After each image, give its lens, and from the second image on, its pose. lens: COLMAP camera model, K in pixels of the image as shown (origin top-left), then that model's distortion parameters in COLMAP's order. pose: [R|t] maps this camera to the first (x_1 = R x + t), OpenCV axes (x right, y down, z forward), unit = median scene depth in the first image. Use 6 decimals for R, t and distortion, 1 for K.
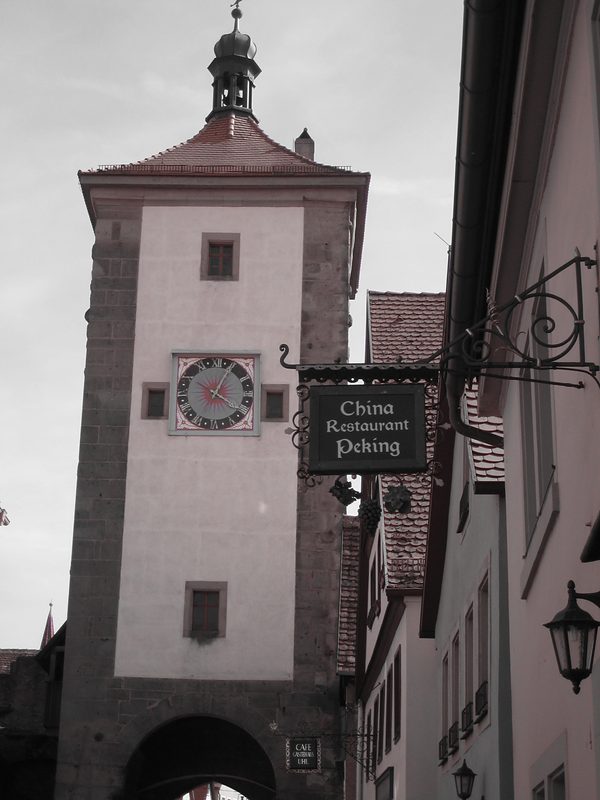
lens RADIAL K [[1349.9, 0, 300.0], [0, 1349.9, 400.0], [0, 0, 1]] dist [-0.120141, -0.086655]
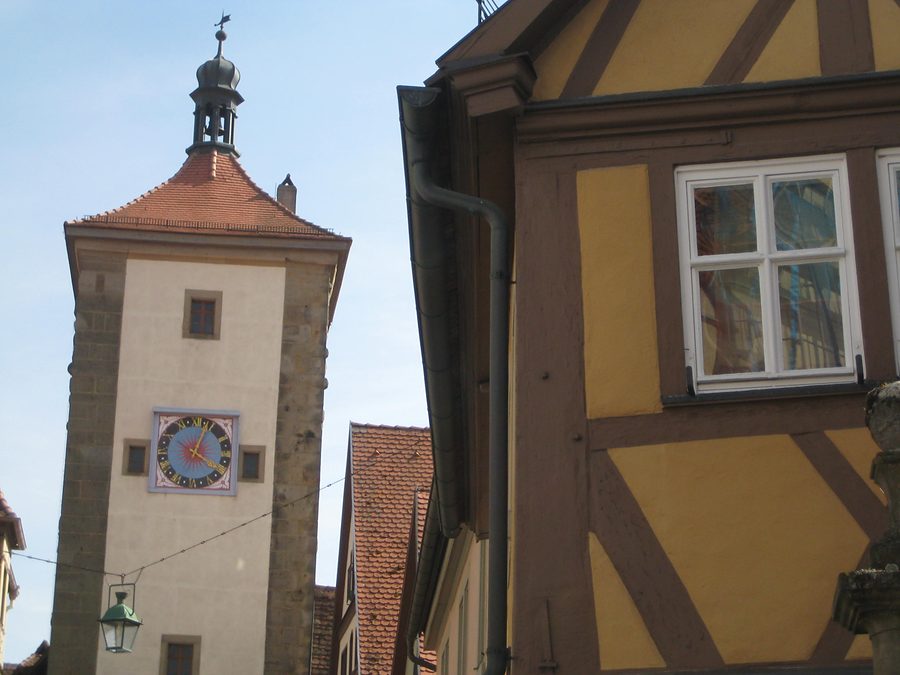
lens RADIAL K [[1915.0, 0, 450.0], [0, 1915.0, 337.5], [0, 0, 1]] dist [-0.036731, 0.006057]
pose [[0.991396, 0.043416, 0.123489, -0.052750], [-0.049113, 0.997847, 0.043469, -0.165495], [-0.121335, -0.049159, 0.991393, -0.480921]]
